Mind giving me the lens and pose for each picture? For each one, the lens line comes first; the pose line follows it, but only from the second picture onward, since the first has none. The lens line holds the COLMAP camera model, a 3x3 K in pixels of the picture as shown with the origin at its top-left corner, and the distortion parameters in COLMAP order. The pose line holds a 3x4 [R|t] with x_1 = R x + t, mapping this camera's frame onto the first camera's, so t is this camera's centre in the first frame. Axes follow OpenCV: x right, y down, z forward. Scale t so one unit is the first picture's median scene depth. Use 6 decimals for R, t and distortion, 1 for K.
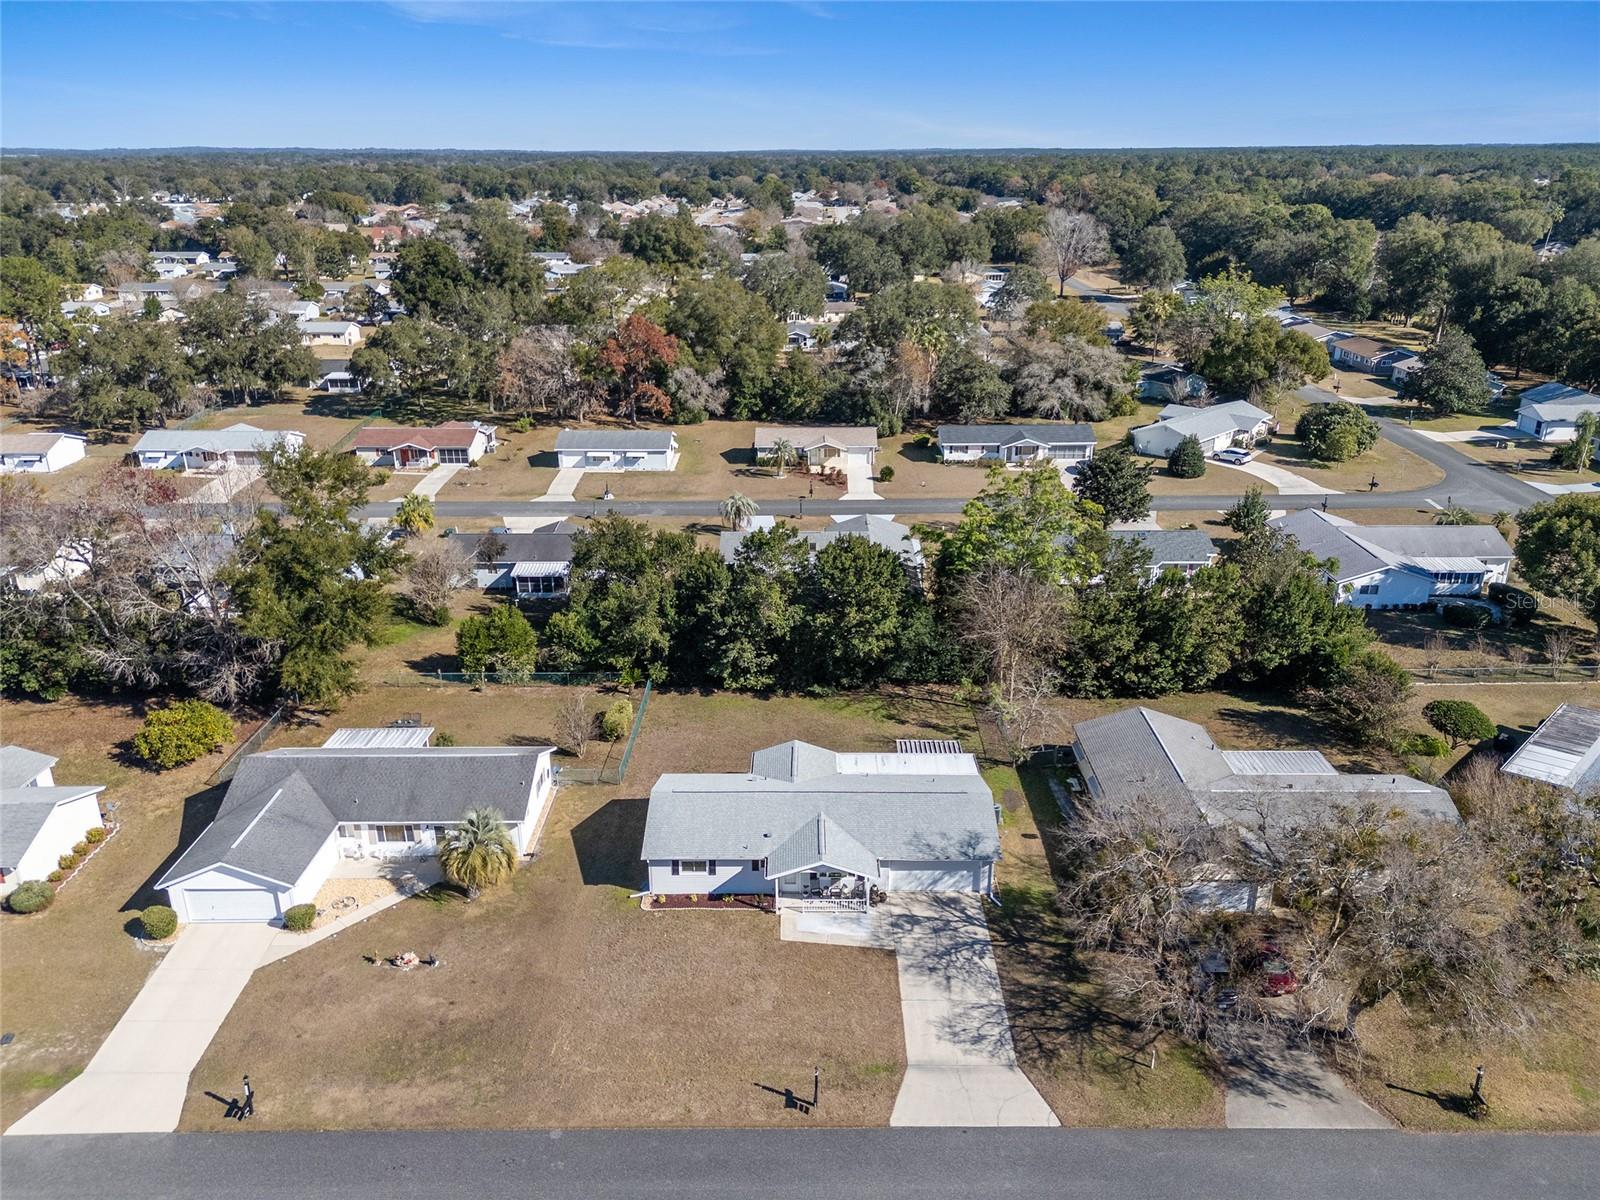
lens RADIAL K [[1170.8, 0, 791.6], [0, 1170.8, 617.4], [0, 0, 1]] dist [0.087381, -0.097814]
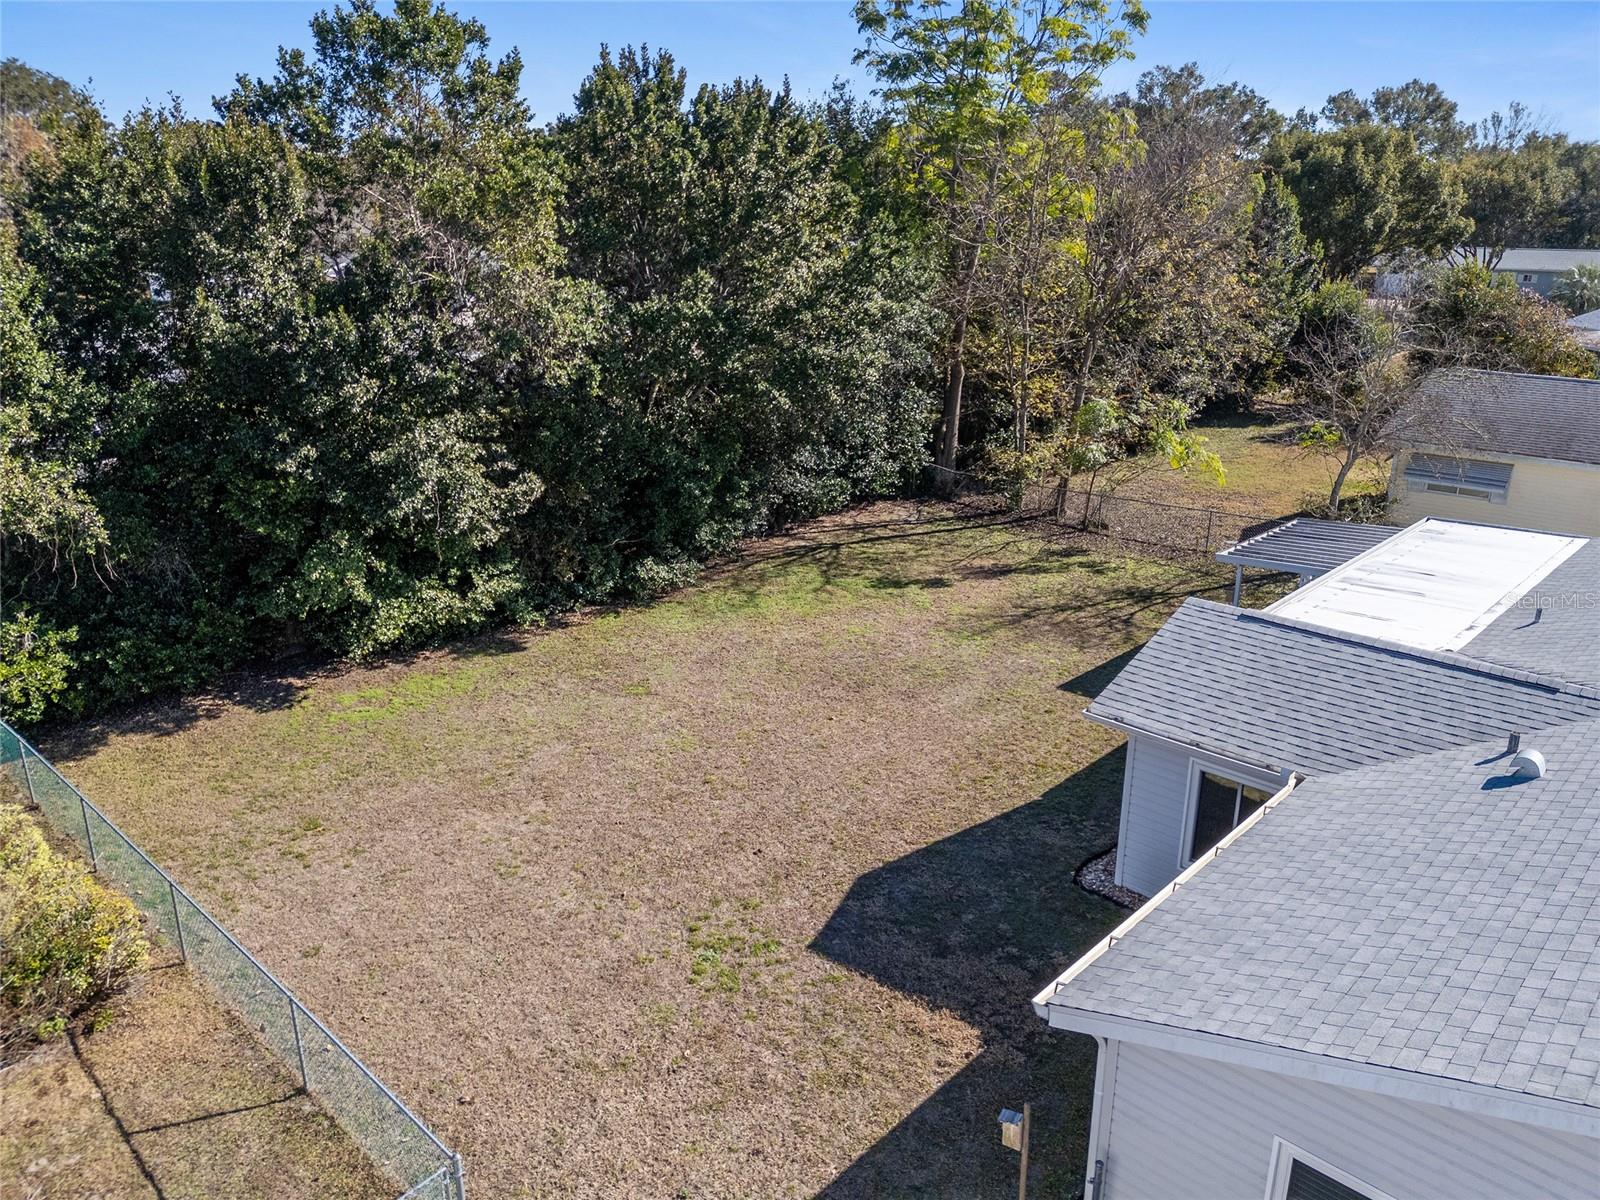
lens RADIAL K [[1170.8, 0, 800.3], [0, 1170.8, 604.8], [0, 0, 1]] dist [0.087381, -0.097814]
pose [[0.671931, -0.227453, 0.704822, -0.253543], [0.266066, 0.962275, 0.056886, 0.091090], [-0.691171, 0.149306, 0.707100, 1.096650]]
